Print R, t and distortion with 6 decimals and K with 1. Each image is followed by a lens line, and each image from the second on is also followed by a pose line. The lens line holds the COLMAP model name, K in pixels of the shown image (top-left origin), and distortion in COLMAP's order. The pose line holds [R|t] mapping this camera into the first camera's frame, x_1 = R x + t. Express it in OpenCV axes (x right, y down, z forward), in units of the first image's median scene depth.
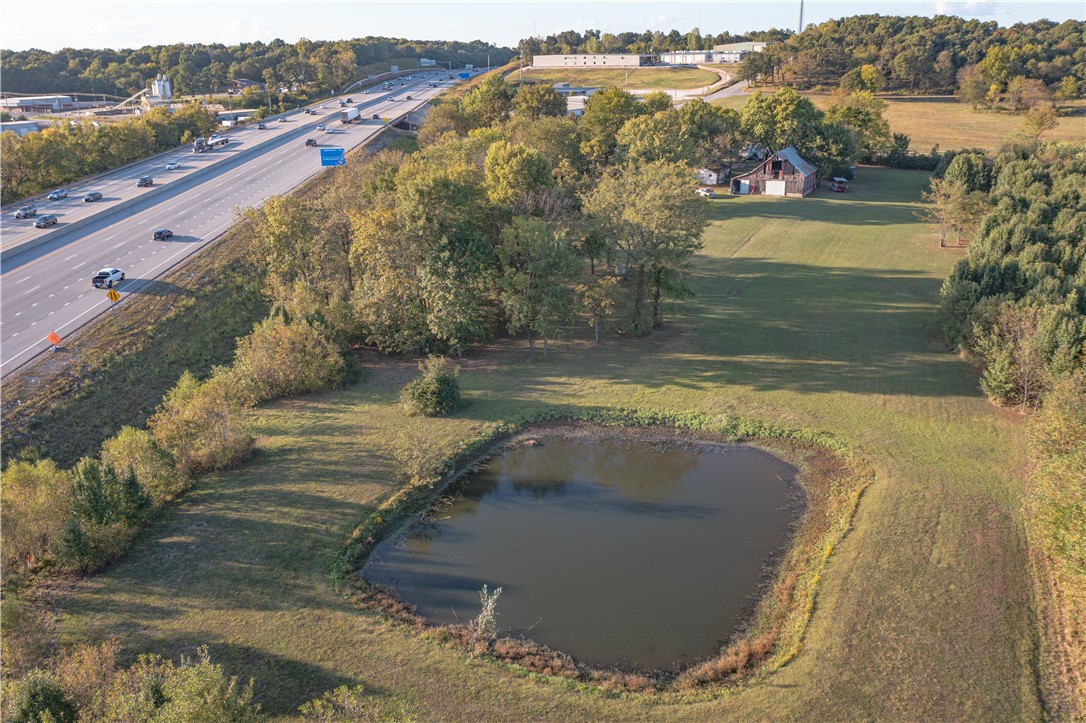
lens RADIAL K [[860.3, 0, 538.5], [0, 860.3, 360.5], [0, 0, 1]] dist [-0.011348, 0.000977]
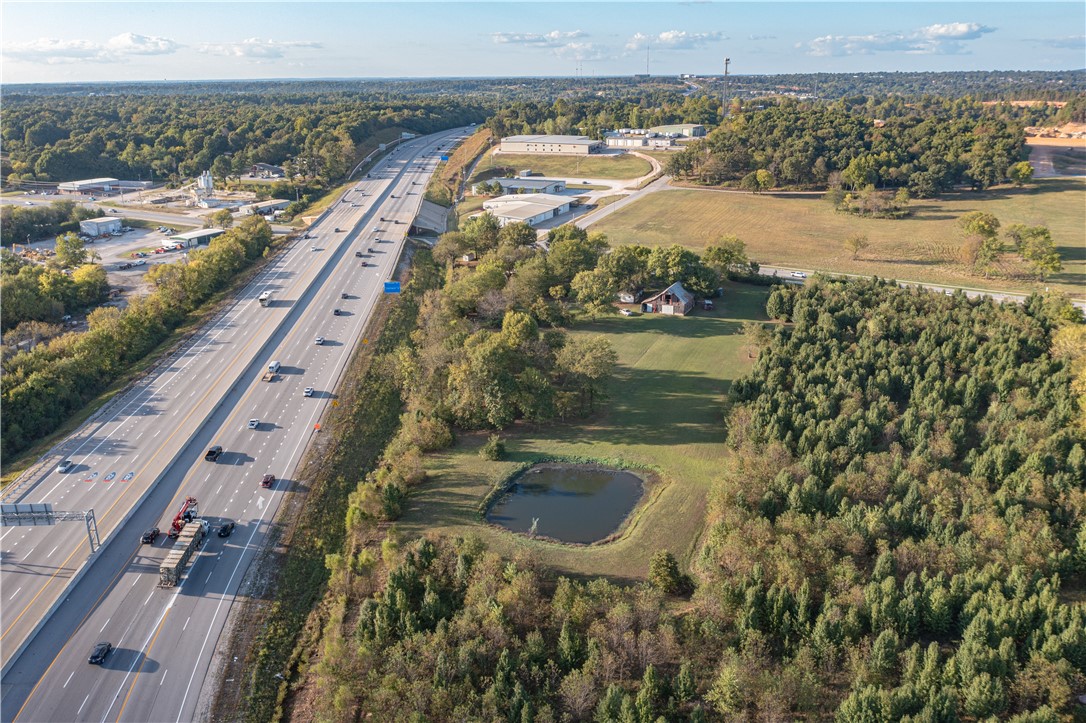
lens RADIAL K [[860.3, 0, 546.6], [0, 860.3, 360.9], [0, 0, 1]] dist [-0.011348, 0.000977]
pose [[0.998022, -0.005686, 0.062612, -0.059679], [0.006757, 0.999834, -0.016914, -0.077793], [-0.062505, 0.017304, 0.997895, -0.635437]]
